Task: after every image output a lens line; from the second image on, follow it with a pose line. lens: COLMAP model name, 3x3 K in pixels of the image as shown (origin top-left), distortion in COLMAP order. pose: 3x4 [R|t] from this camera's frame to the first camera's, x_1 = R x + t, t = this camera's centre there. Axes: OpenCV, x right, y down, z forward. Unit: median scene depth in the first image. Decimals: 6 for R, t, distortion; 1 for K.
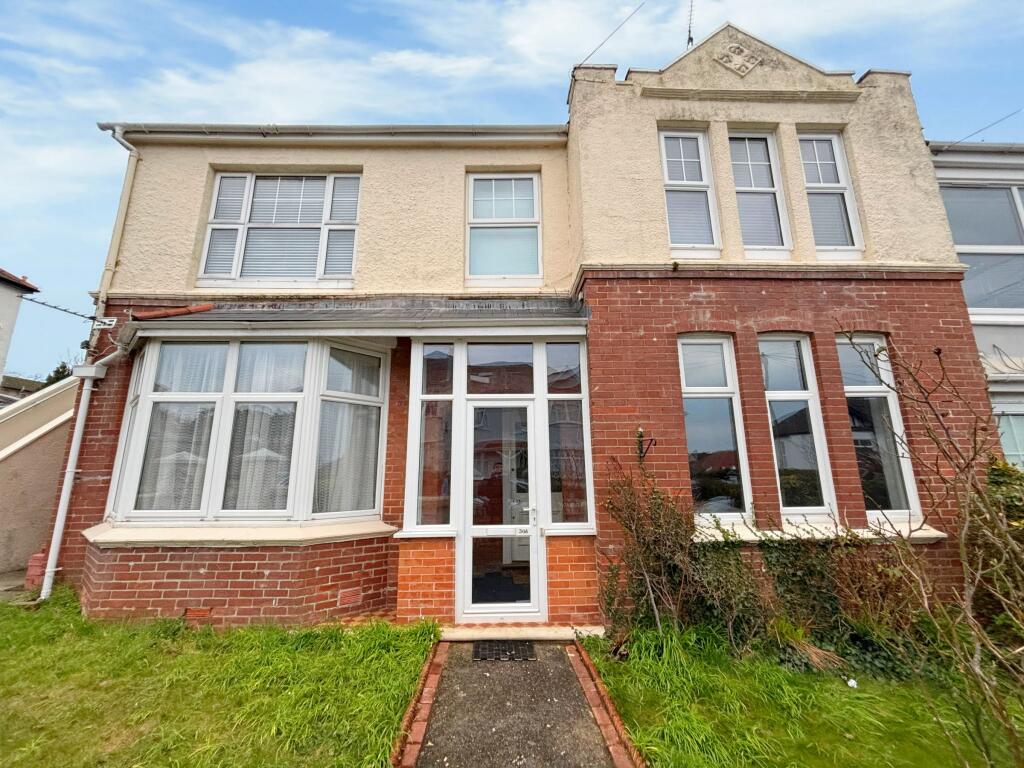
lens RADIAL K [[416.6, 0, 512.0], [0, 416.6, 384.0], [0, 0, 1]] dist [0.004003, 0.000825]
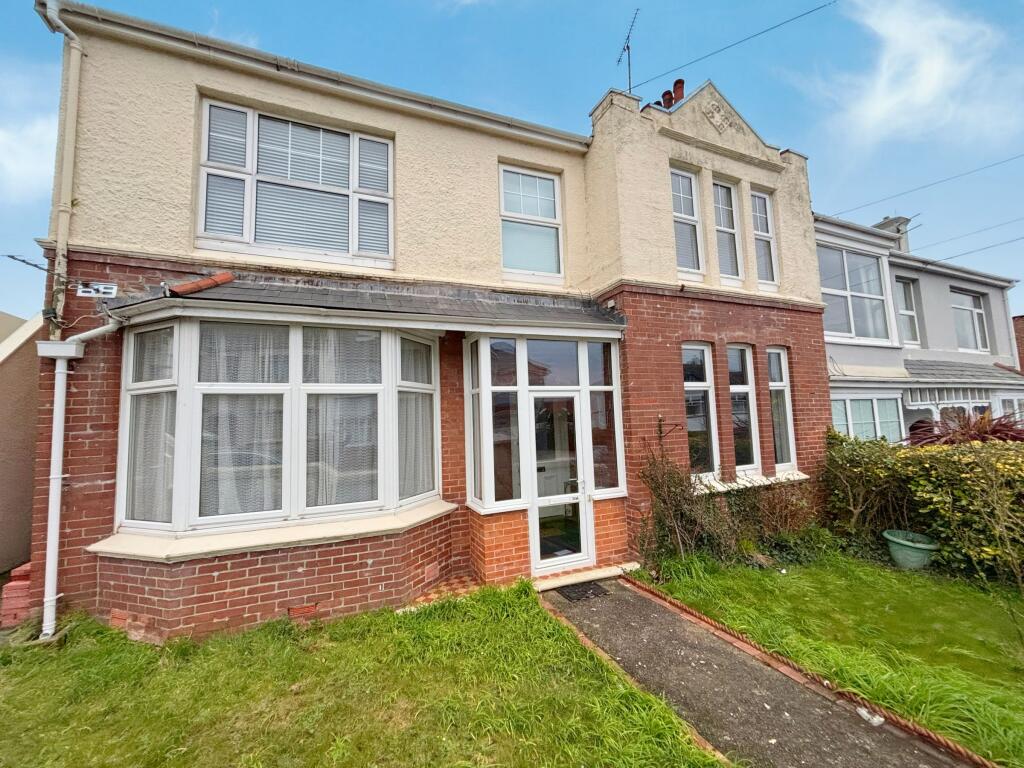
lens RADIAL K [[416.6, 0, 512.0], [0, 416.6, 384.0], [0, 0, 1]] dist [0.004003, 0.000825]
pose [[0.928904, 0.007528, 0.370244, -0.560931], [-0.051210, 0.992799, 0.108295, -0.099400], [-0.366763, -0.119556, 0.922600, -0.025742]]
